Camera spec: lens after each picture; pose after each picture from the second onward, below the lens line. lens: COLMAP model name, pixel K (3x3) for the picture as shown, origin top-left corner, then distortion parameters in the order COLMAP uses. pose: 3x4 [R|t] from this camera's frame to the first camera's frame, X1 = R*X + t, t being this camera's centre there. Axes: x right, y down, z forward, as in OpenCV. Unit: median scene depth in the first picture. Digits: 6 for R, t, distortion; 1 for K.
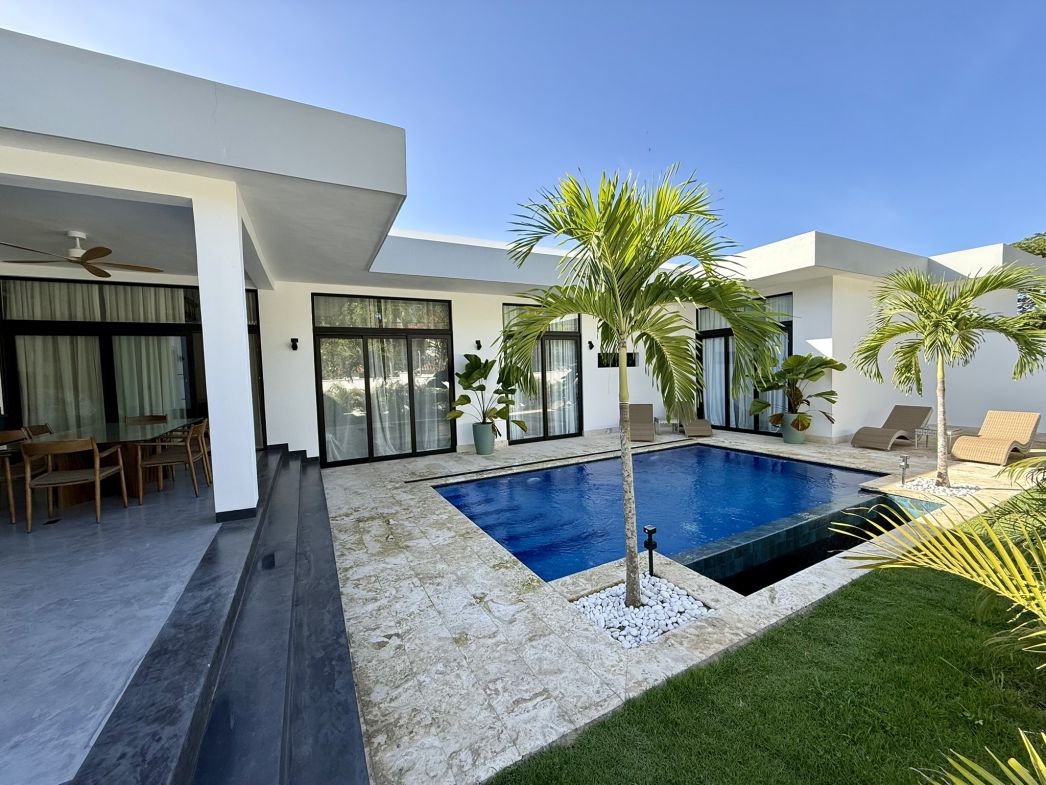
lens RADIAL K [[415.9, 0, 521.4], [0, 415.9, 390.0], [0, 0, 1]] dist [0.000164, -0.000025]
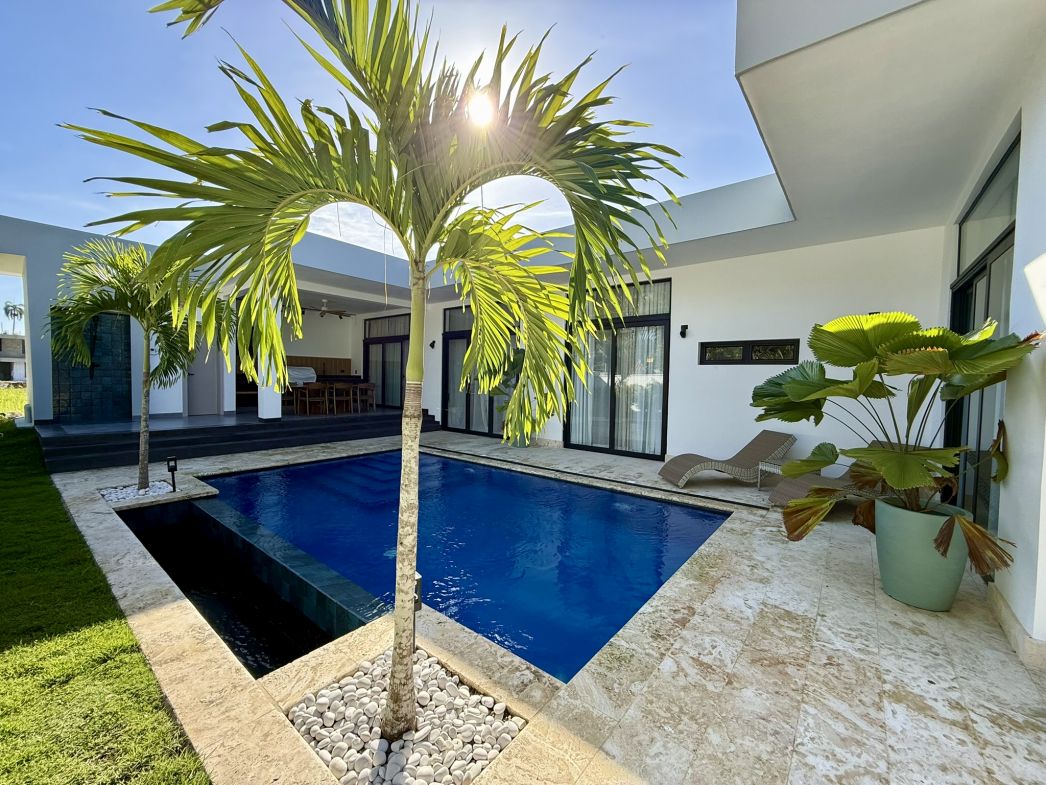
lens RADIAL K [[415.9, 0, 520.8], [0, 415.9, 393.1], [0, 0, 1]] dist [0.000164, -0.000025]
pose [[0.395265, 0.070685, -0.915843, 1.232998], [-0.074309, 0.996228, 0.044818, -0.032434], [0.915556, 0.050340, 0.399027, 0.881861]]
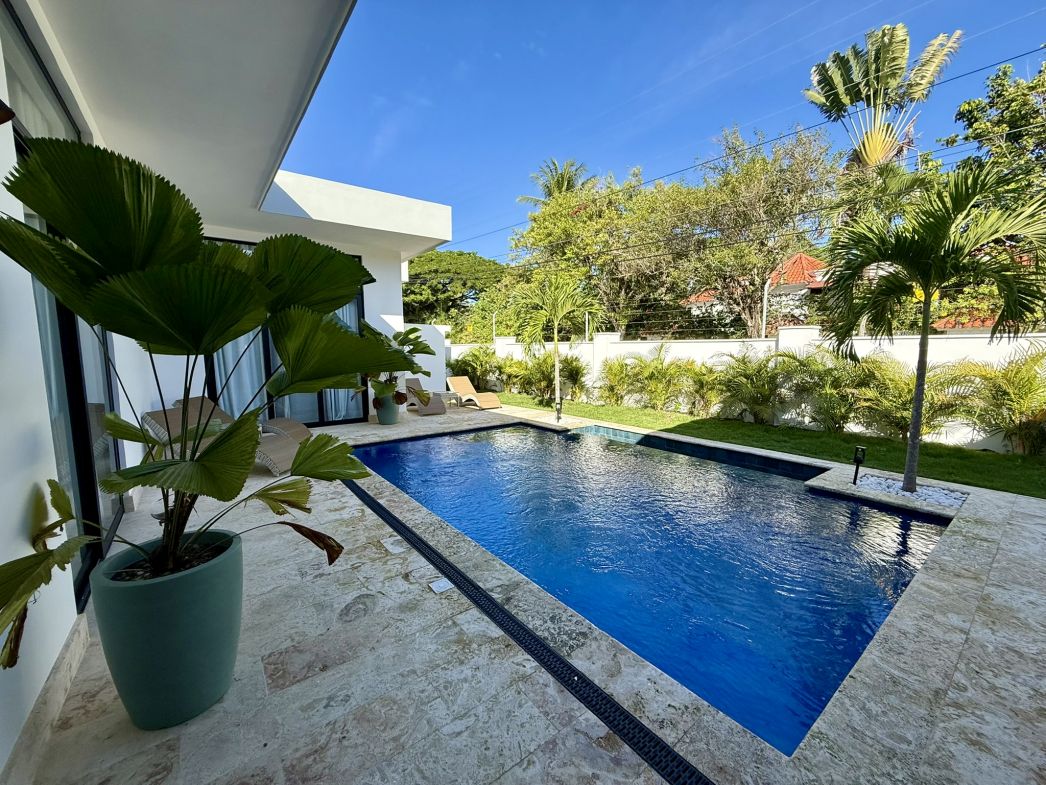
lens RADIAL K [[415.9, 0, 521.6], [0, 415.9, 392.7], [0, 0, 1]] dist [0.000164, -0.000025]
pose [[-0.162607, -0.074420, 0.983880, -0.454020], [0.055235, 0.994901, 0.084383, -0.005230], [-0.985144, 0.068066, -0.157667, 1.287602]]
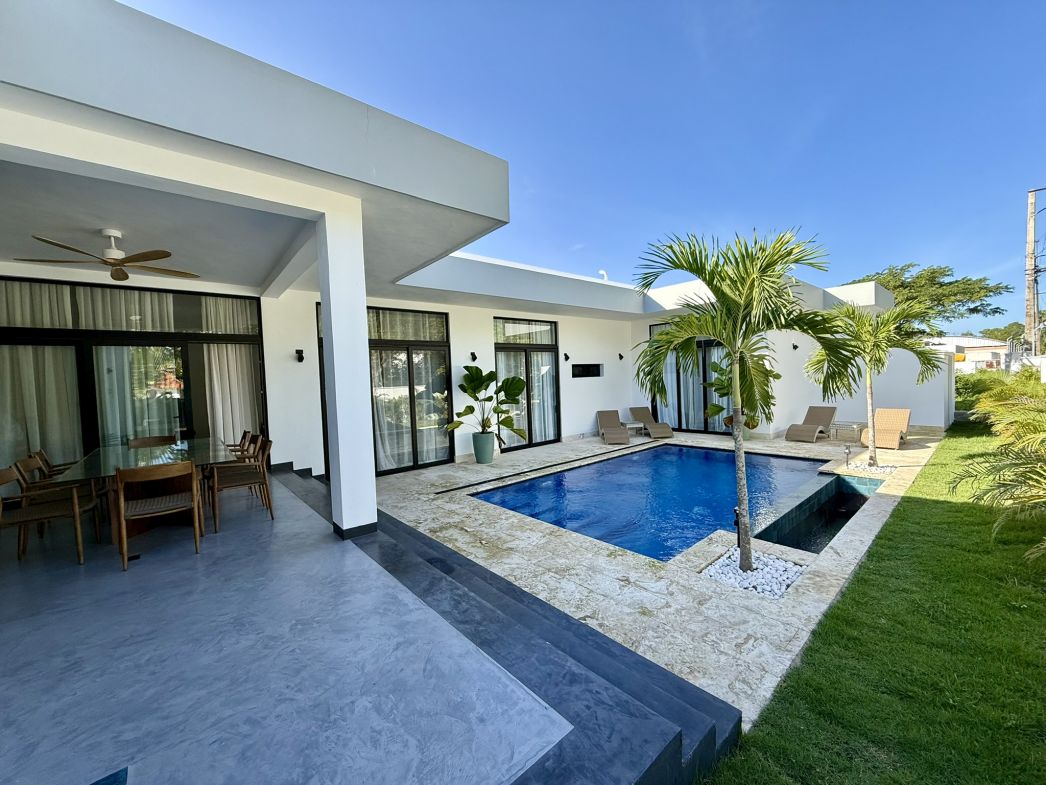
lens RADIAL K [[415.9, 0, 521.0], [0, 415.9, 389.8], [0, 0, 1]] dist [0.000164, -0.000025]
pose [[0.974708, -0.013780, 0.223058, -0.338504], [0.018948, 0.999599, -0.021043, -0.004272], [-0.222679, 0.024737, 0.974578, -0.037345]]
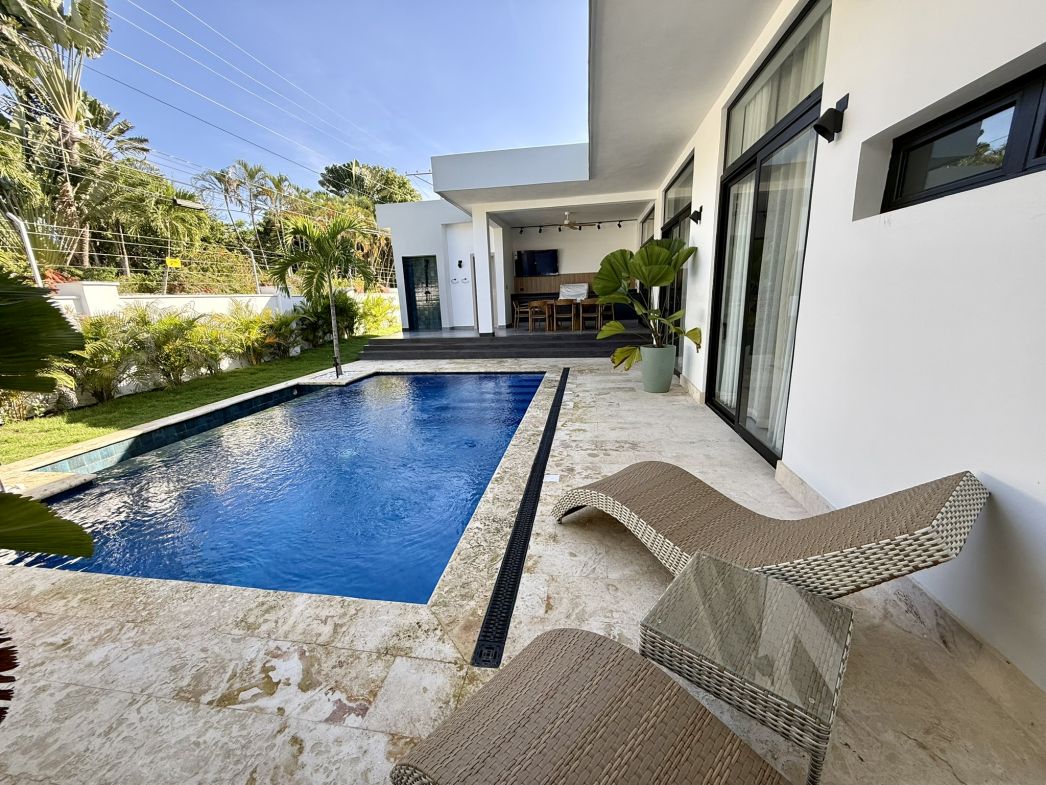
lens RADIAL K [[415.9, 0, 521.7], [0, 415.9, 396.4], [0, 0, 1]] dist [0.000164, -0.000025]
pose [[-0.601993, 0.242539, -0.760775, 0.845217], [0.018400, 0.956714, 0.290446, -0.060028], [0.798289, 0.160849, -0.580398, 1.827202]]
